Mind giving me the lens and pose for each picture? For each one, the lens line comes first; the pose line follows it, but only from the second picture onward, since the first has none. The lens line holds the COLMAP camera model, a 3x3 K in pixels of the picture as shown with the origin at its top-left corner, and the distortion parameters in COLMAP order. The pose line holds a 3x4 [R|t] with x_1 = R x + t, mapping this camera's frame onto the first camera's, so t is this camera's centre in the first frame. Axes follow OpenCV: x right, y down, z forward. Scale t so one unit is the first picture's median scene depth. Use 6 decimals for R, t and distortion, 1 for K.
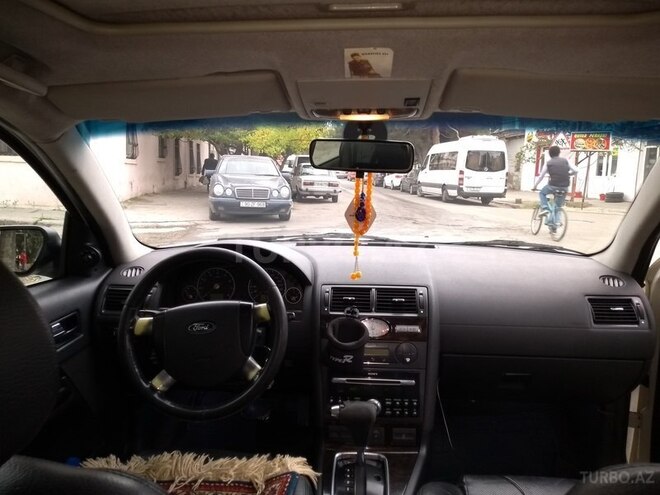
lens RADIAL K [[520.5, 0, 328.8], [0, 520.5, 246.5], [0, 0, 1]] dist [0.006756, -0.000596]
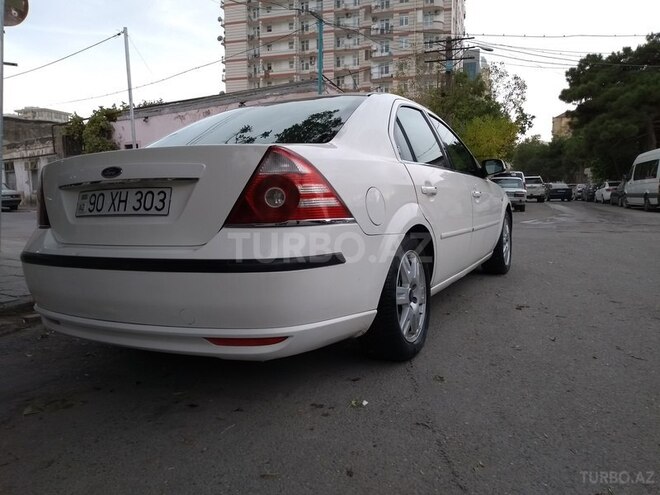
lens RADIAL K [[519.7, 0, 330.0], [0, 519.7, 247.5], [0, 0, 1]] dist [0.009766, -0.006355]
pose [[0.917439, 0.007000, -0.397815, 0.246042], [-0.025609, 0.998811, -0.041484, 0.147771], [0.397052, 0.048247, 0.916527, -0.506129]]
